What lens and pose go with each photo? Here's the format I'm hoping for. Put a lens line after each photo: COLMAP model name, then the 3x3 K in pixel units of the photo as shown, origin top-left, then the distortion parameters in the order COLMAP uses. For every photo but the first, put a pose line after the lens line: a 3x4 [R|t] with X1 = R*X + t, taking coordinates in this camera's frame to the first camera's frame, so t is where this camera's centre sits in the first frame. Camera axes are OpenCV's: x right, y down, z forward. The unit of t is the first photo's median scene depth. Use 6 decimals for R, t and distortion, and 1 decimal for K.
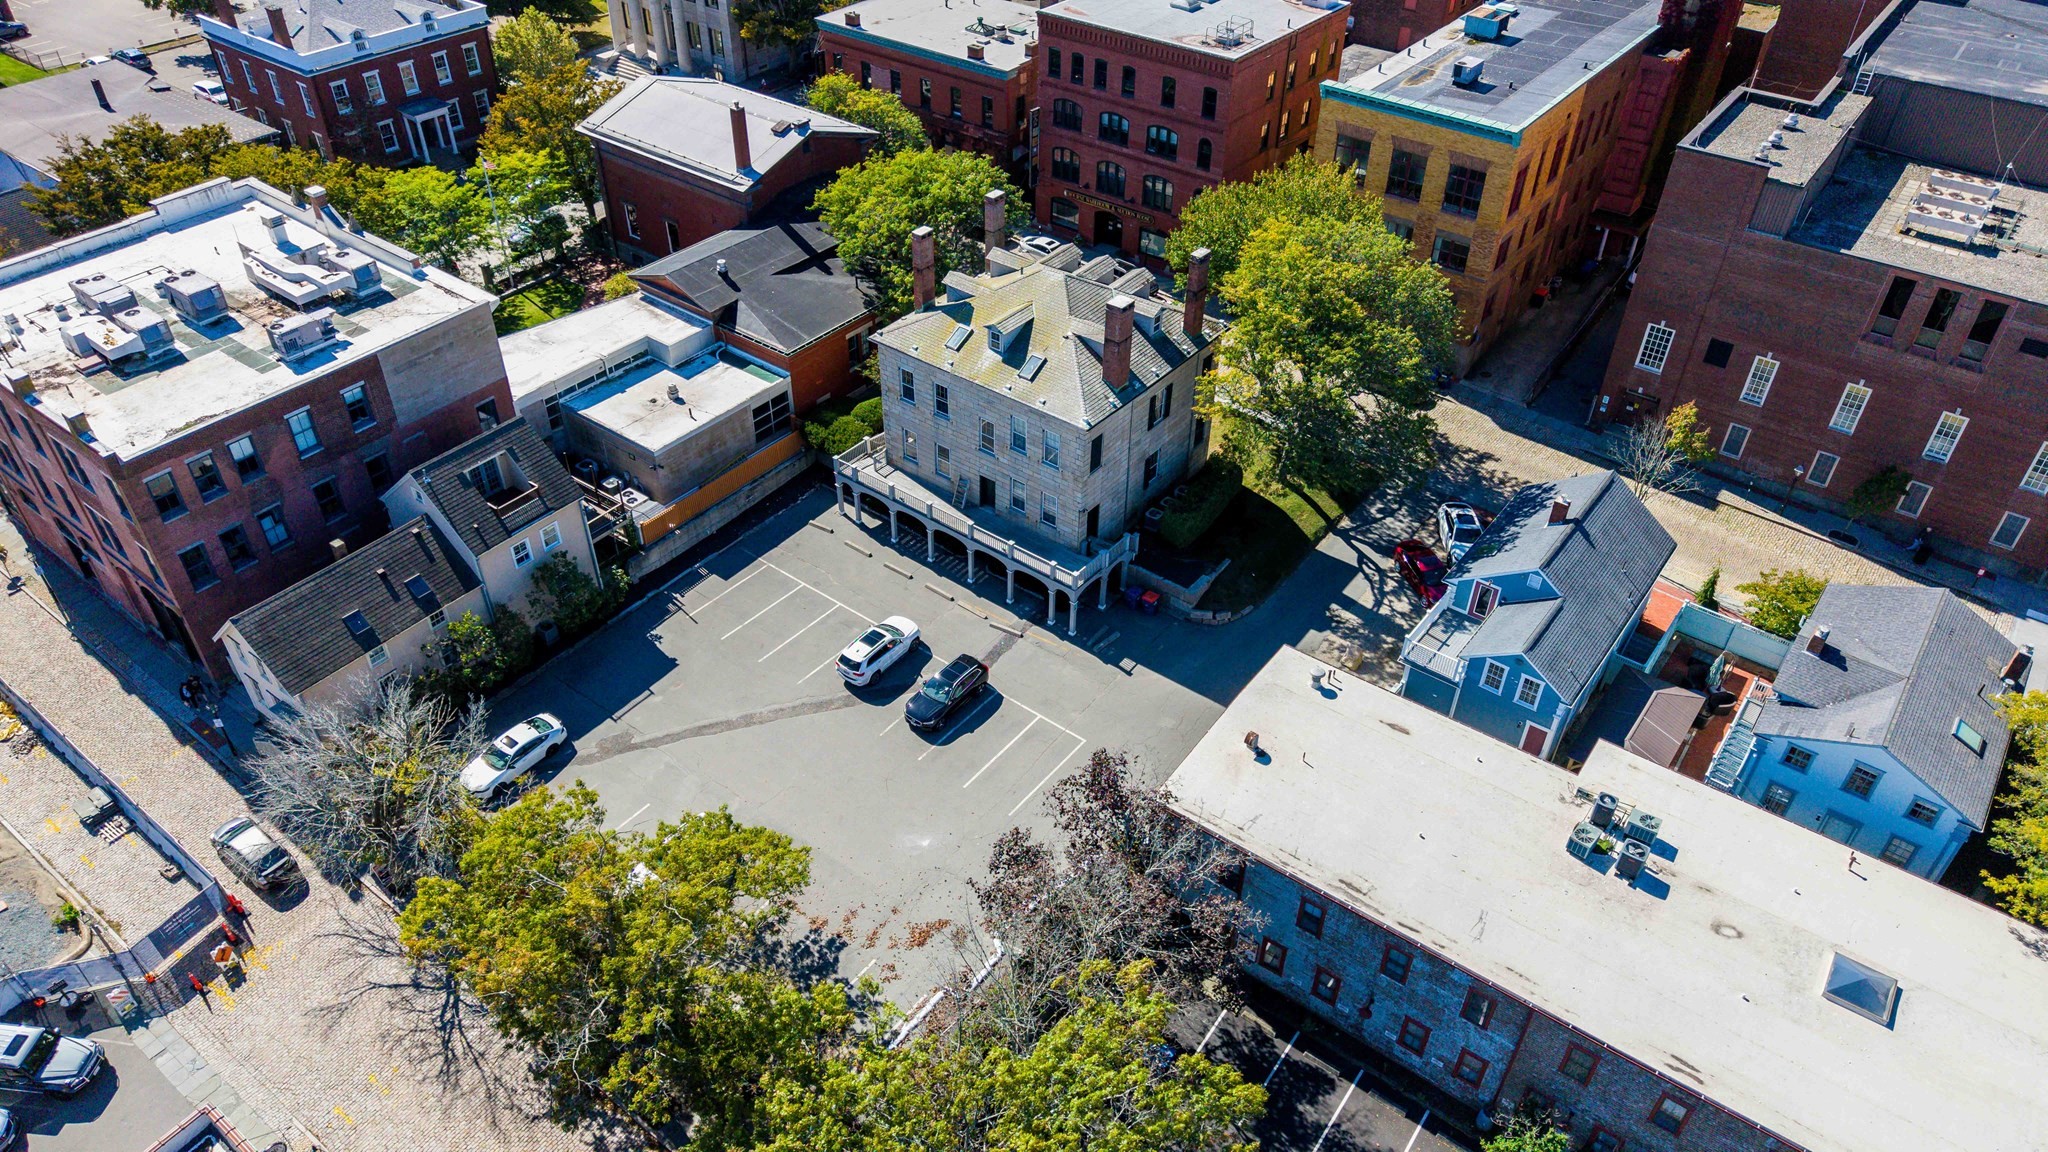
lens RADIAL K [[1373.6, 0, 1029.5], [0, 1373.6, 573.3], [0, 0, 1]] dist [0.034245, -0.039517]
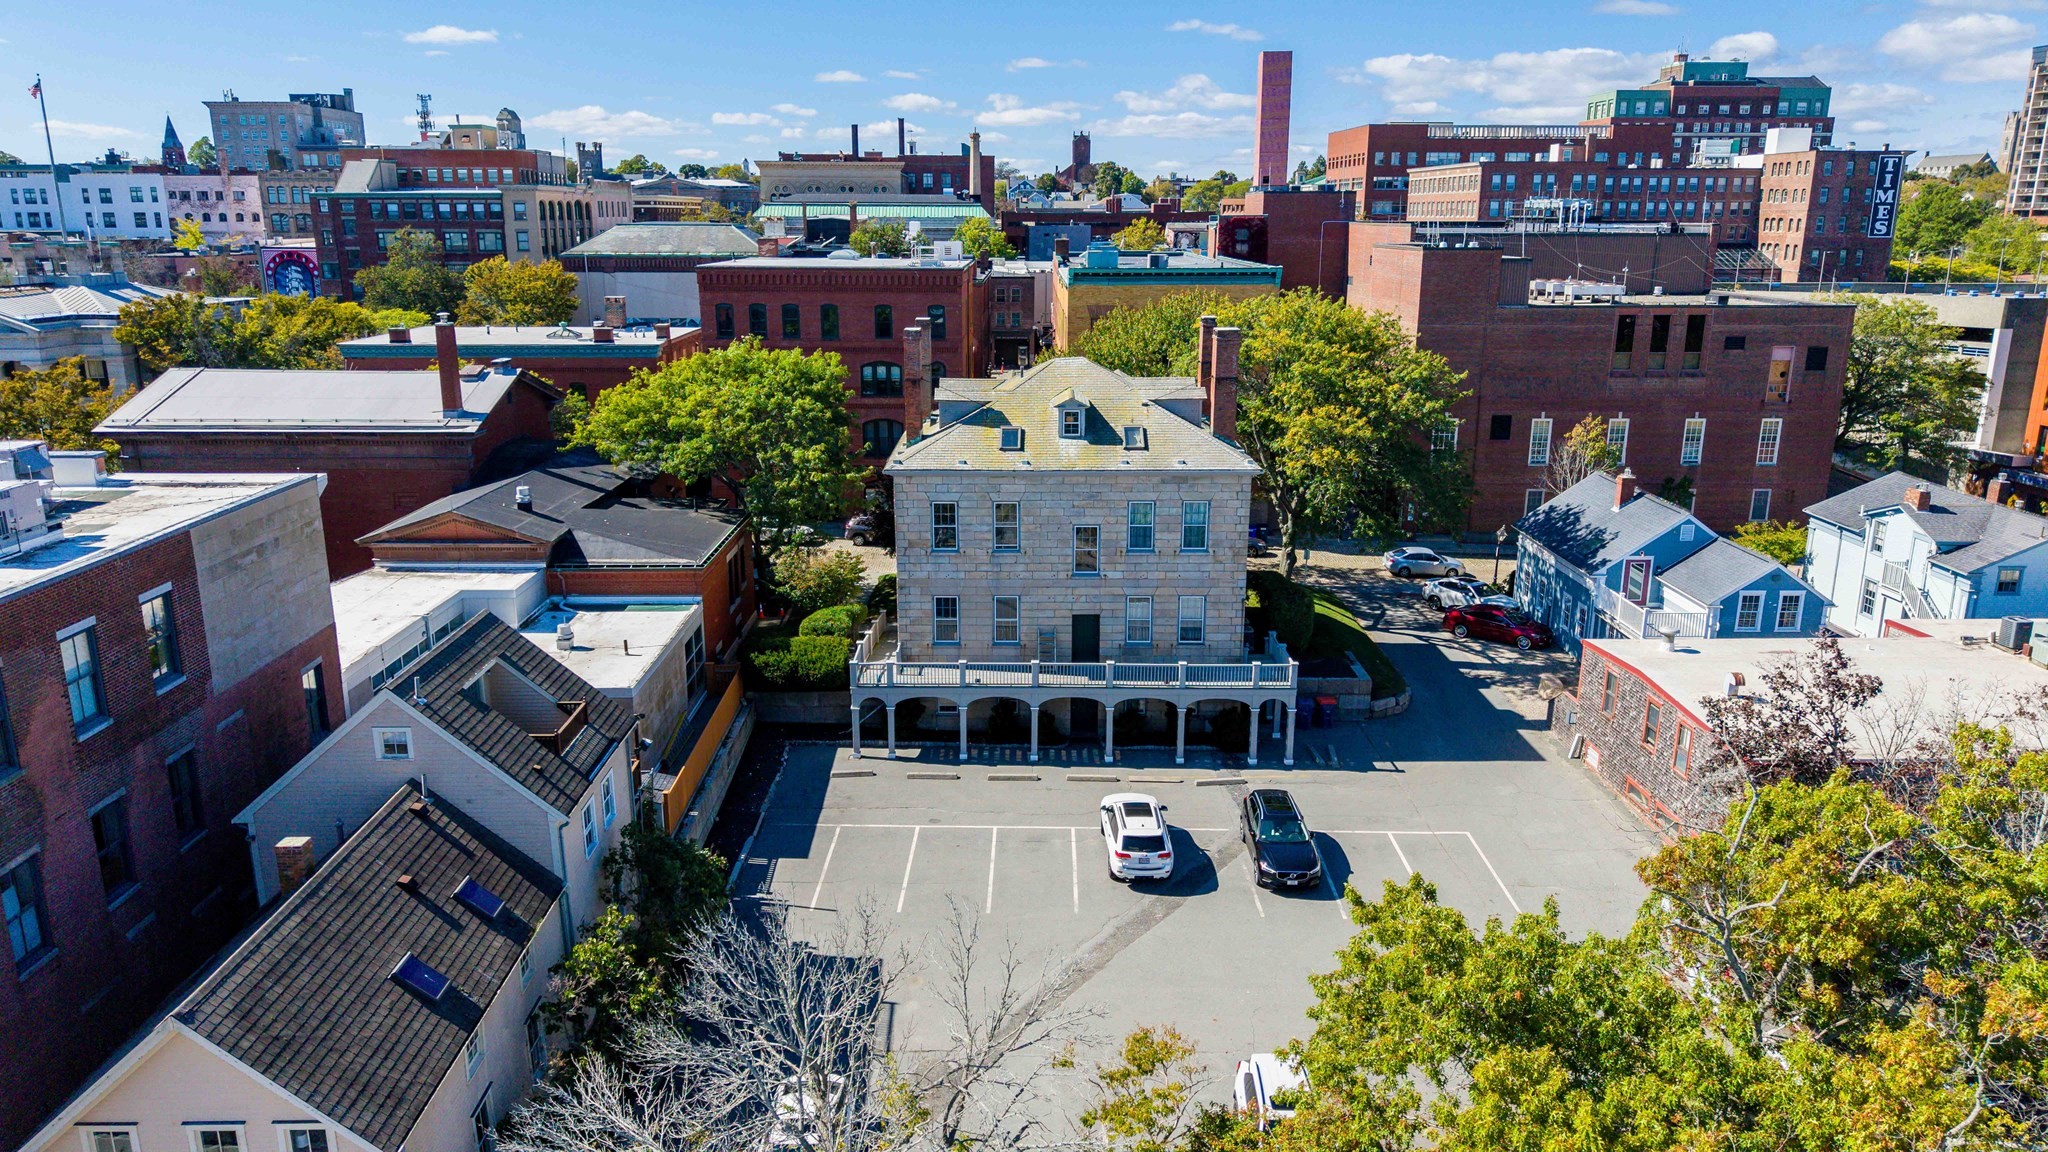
lens RADIAL K [[1373.6, 0, 1029.0], [0, 1373.6, 560.6], [0, 0, 1]] dist [0.034245, -0.039517]
pose [[0.790720, -0.160686, 0.590713, -0.482474], [0.388147, 0.877780, -0.280794, 0.098751], [-0.473396, 0.451313, 0.756447, 0.439653]]
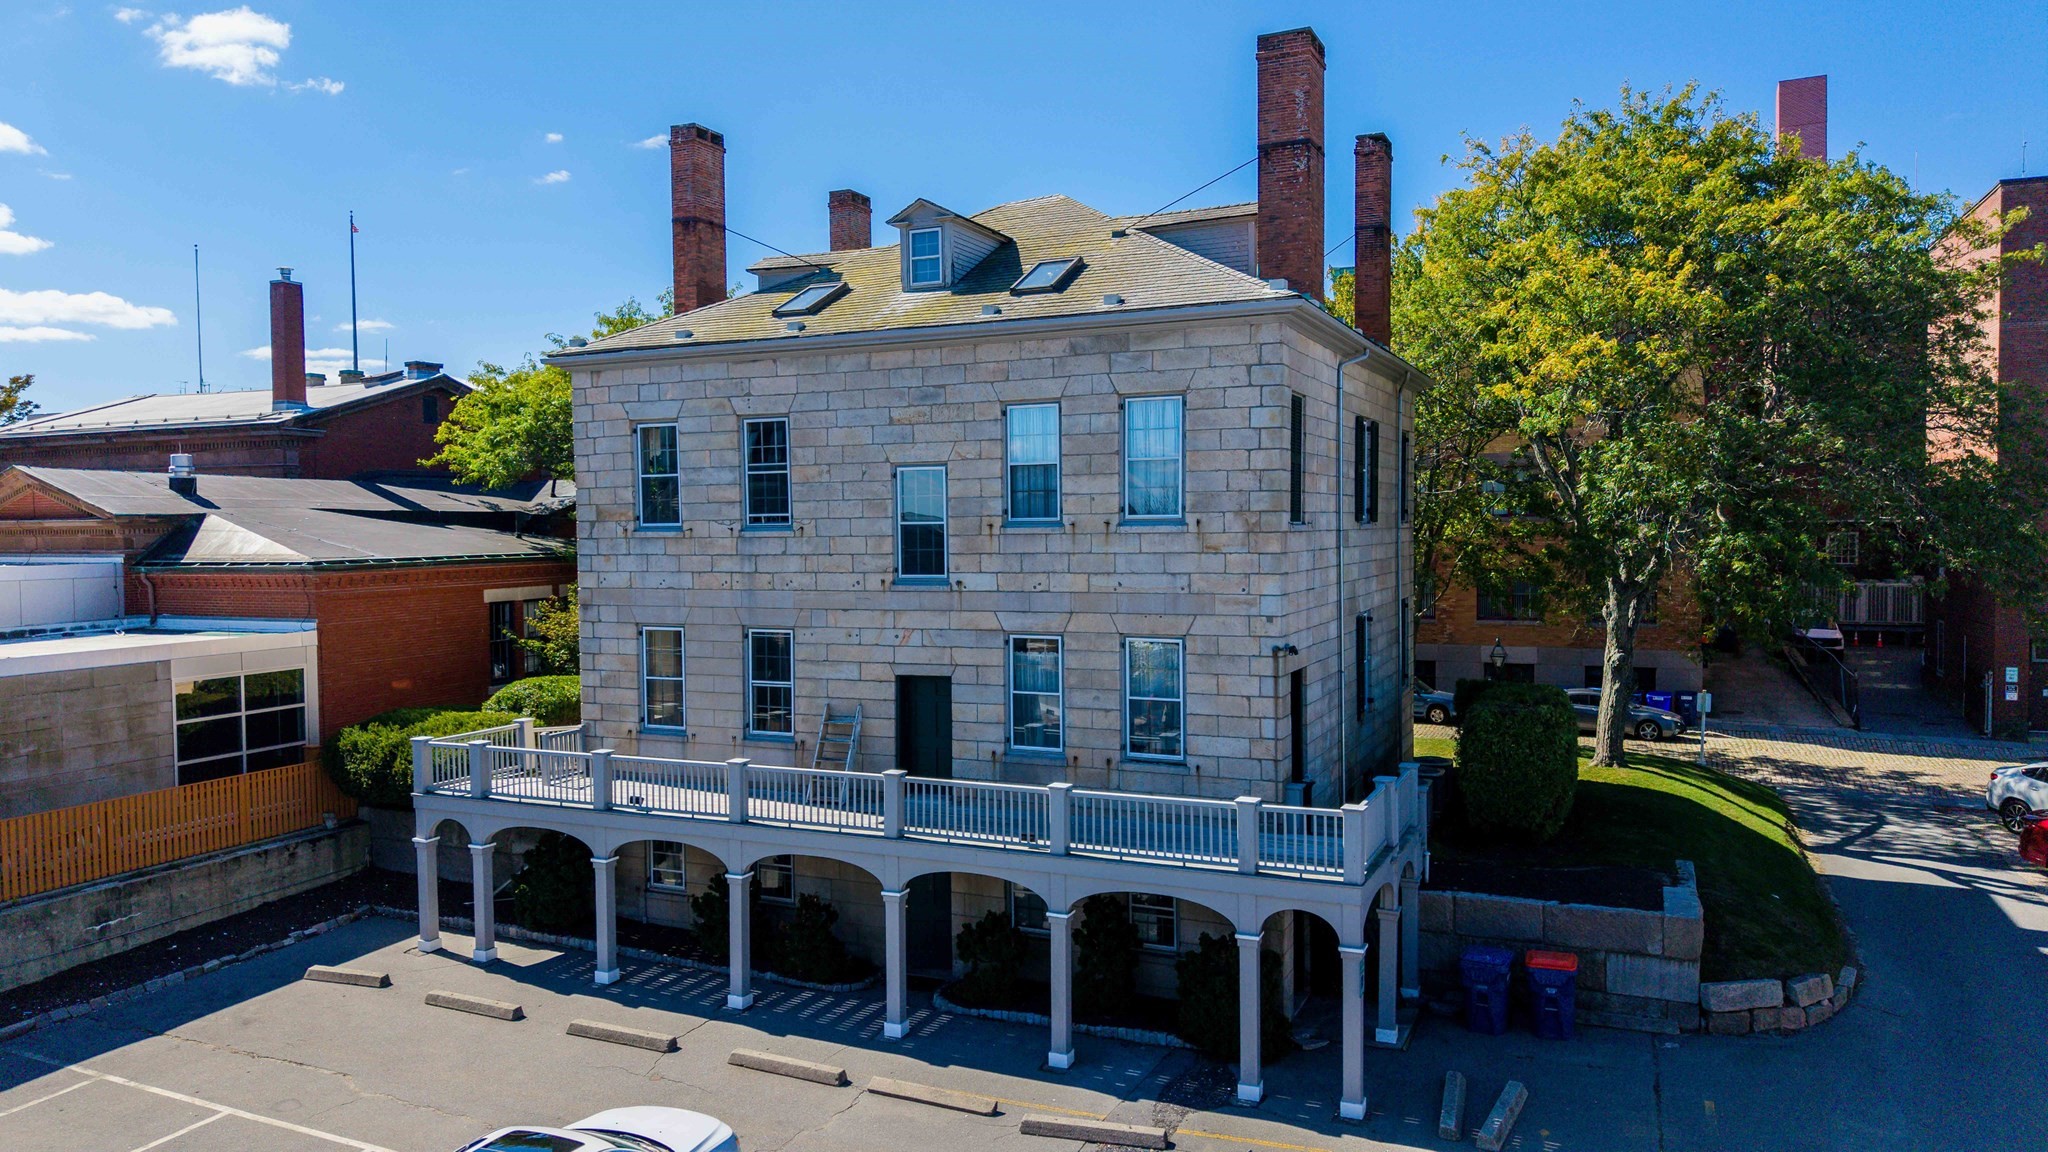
lens RADIAL K [[1373.6, 0, 1030.1], [0, 1373.6, 580.4], [0, 0, 1]] dist [0.034245, -0.039517]
pose [[0.971887, -0.034403, 0.232922, -0.079509], [0.164753, 0.806102, -0.568381, 0.096653], [-0.168205, 0.590776, 0.789108, 0.724257]]
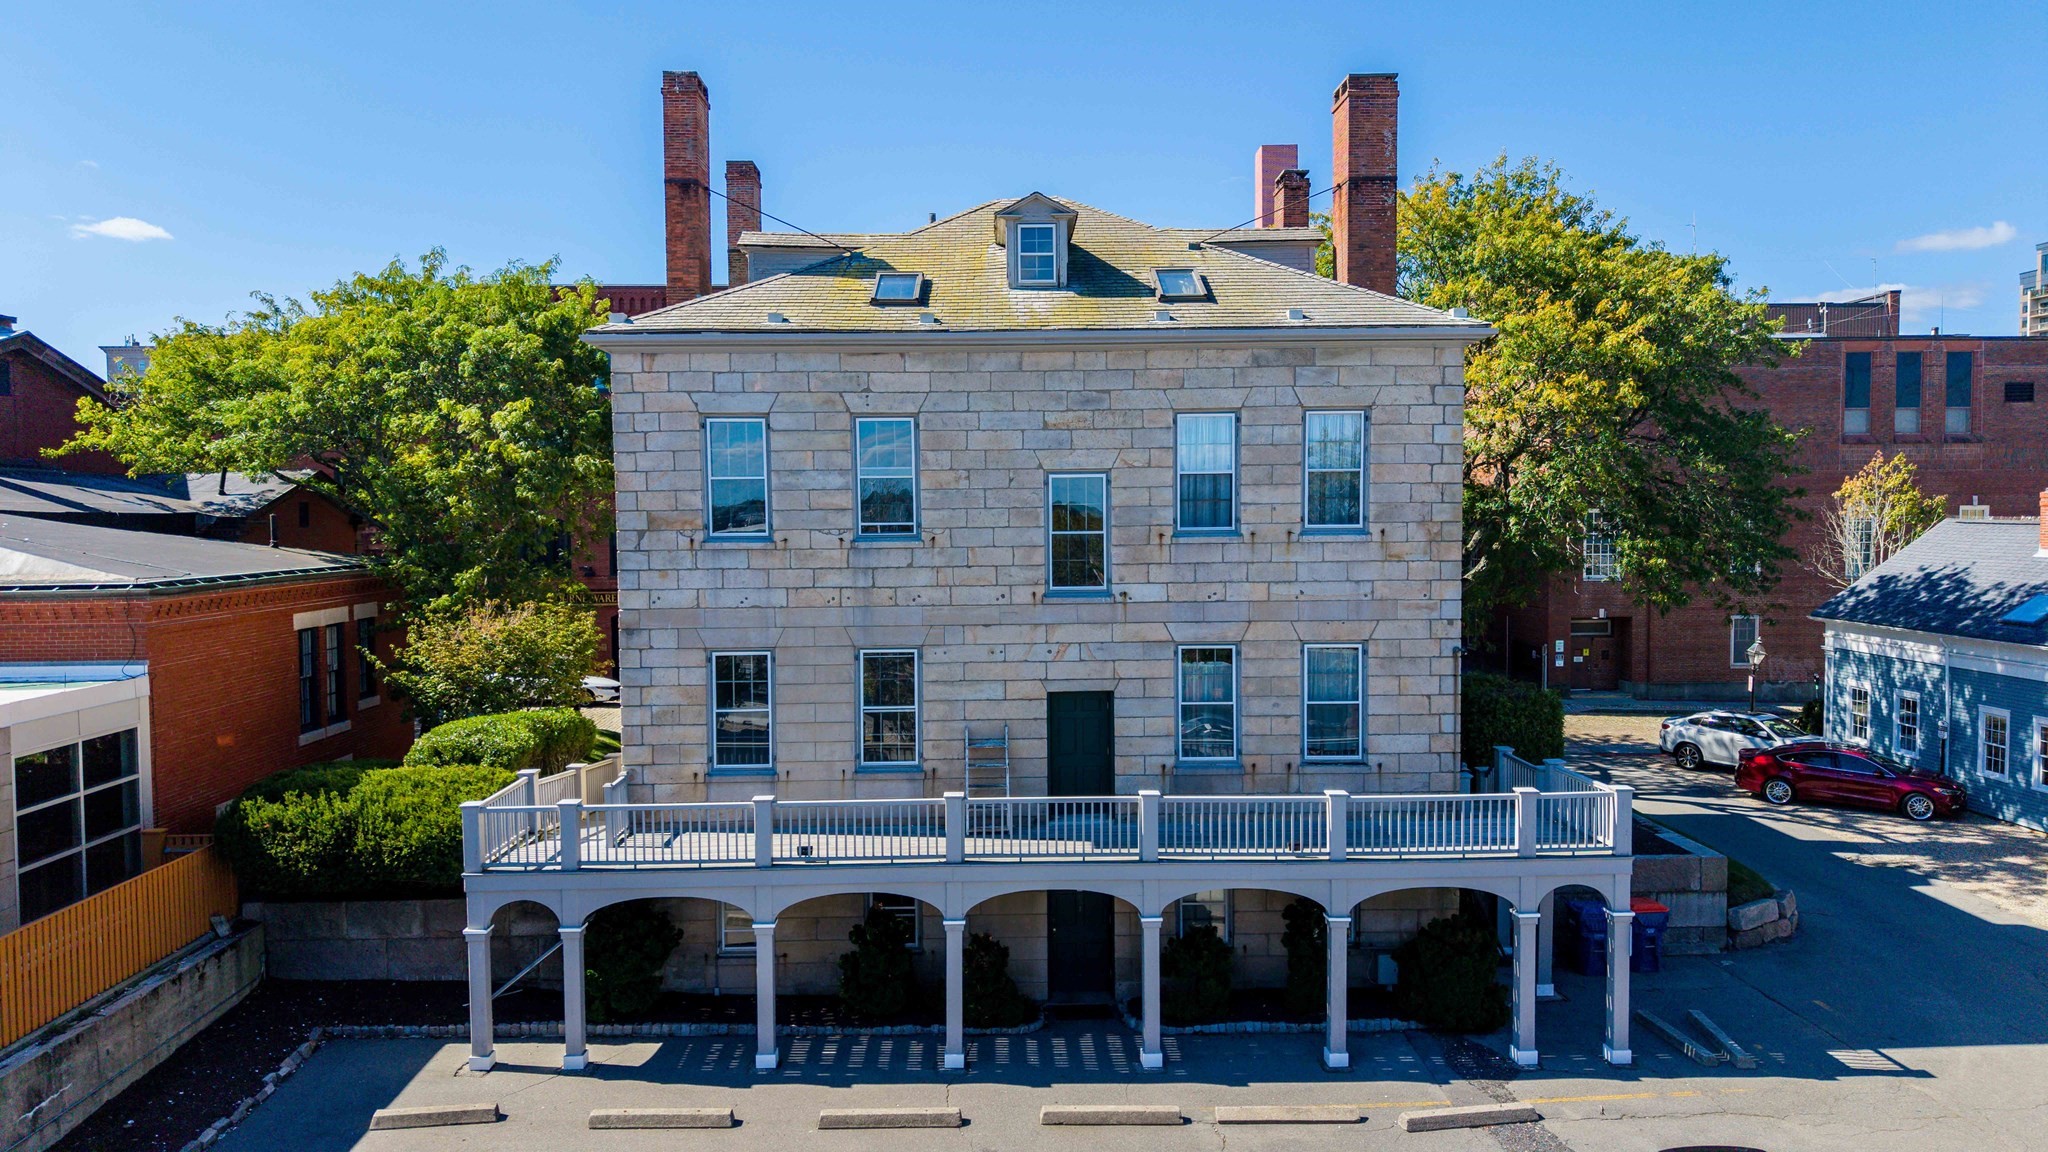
lens RADIAL K [[1373.6, 0, 1027.4], [0, 1373.6, 577.4], [0, 0, 1]] dist [0.034245, -0.039517]
pose [[0.772563, -0.050278, 0.632944, -0.231074], [0.409909, 0.800782, -0.436719, 0.037974], [-0.484893, 0.596843, 0.639264, 0.787610]]
